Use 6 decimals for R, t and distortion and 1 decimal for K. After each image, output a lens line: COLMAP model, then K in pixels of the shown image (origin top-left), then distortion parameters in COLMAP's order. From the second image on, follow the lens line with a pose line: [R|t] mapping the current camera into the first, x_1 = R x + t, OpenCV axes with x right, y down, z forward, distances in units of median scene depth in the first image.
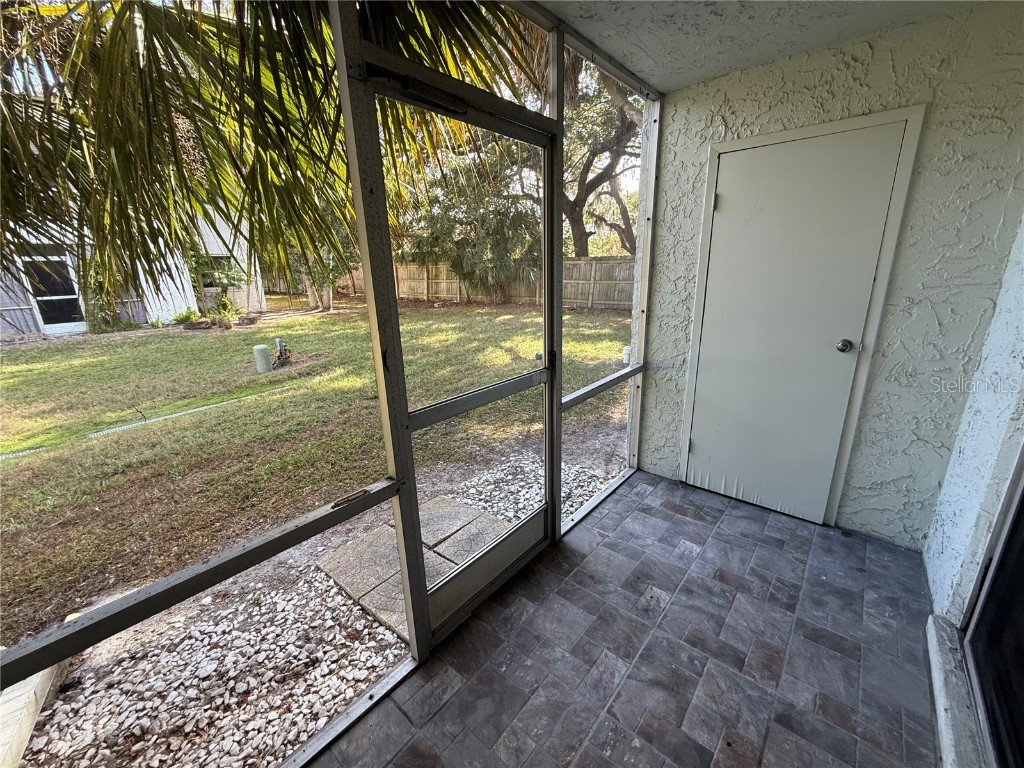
lens RADIAL K [[408.9, 0, 511.1], [0, 408.9, 383.0], [0, 0, 1]] dist [0.000445, -0.000344]
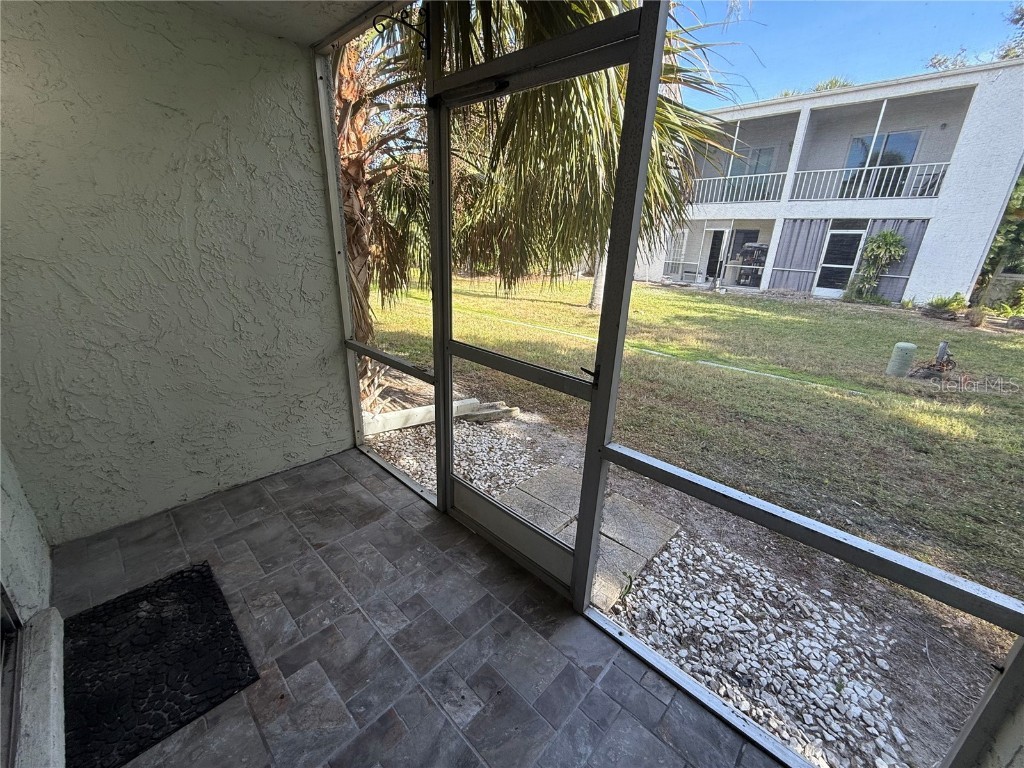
lens RADIAL K [[408.9, 0, 506.5], [0, 408.9, 379.1], [0, 0, 1]] dist [0.000445, -0.000344]
pose [[-0.054893, 0.353965, -0.933646, 0.475973], [-0.309210, 0.883064, 0.352968, -0.156773], [0.949408, 0.308069, 0.060976, 0.489739]]
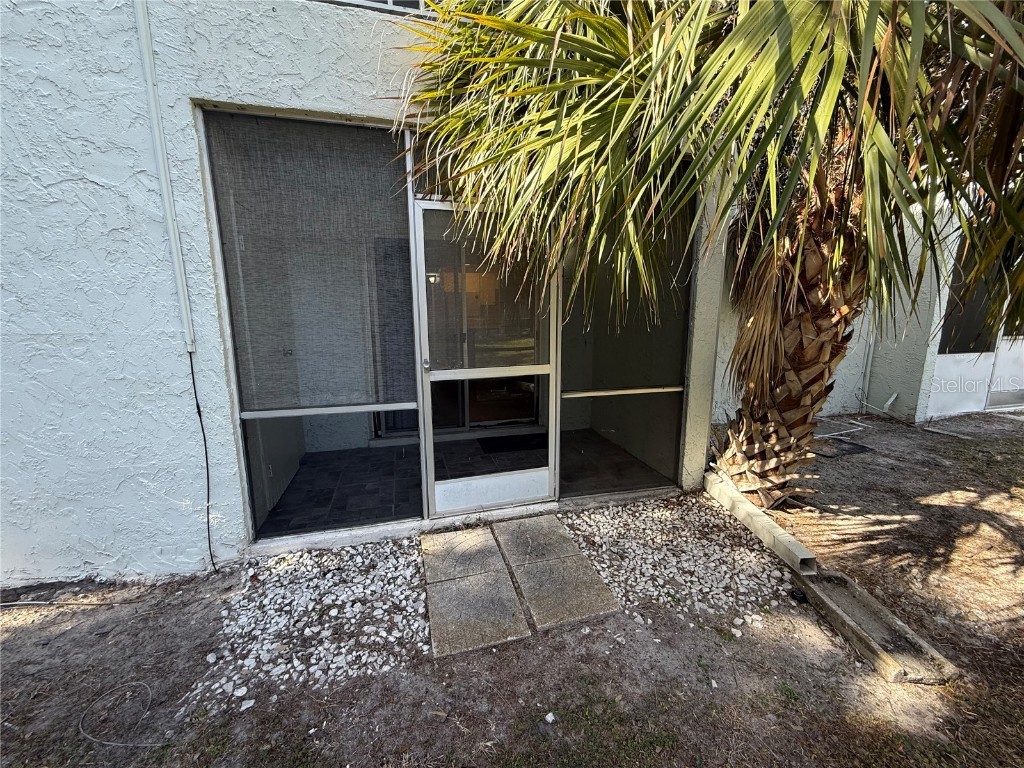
lens RADIAL K [[408.9, 0, 509.2], [0, 408.9, 383.8], [0, 0, 1]] dist [0.000445, -0.000344]
pose [[-0.826158, -0.064379, 0.559748, -0.522584], [0.186143, 0.906484, 0.378996, -0.268684], [-0.531802, 0.417304, -0.736916, 1.126753]]
